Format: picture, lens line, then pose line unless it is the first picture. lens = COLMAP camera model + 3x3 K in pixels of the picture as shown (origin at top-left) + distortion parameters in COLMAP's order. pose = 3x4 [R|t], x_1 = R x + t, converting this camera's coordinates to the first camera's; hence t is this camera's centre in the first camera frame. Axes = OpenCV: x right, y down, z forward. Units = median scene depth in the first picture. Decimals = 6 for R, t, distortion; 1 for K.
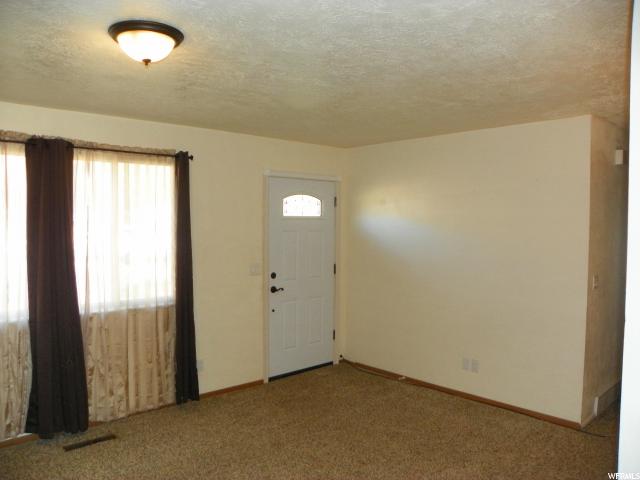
lens RADIAL K [[482.1, 0, 319.6], [0, 482.1, 242.9], [0, 0, 1]] dist [-0.125679, 0.028593]
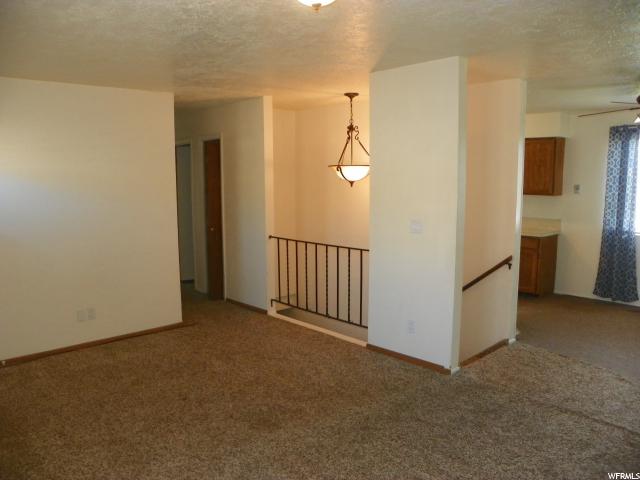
lens RADIAL K [[482.1, 0, 320.2], [0, 482.1, 240.8], [0, 0, 1]] dist [-0.125679, 0.028593]
pose [[-0.011931, -0.135269, 0.990737, -0.865027], [0.045884, 0.989690, 0.135679, -0.021336], [-0.998876, 0.047077, -0.005602, 0.623639]]
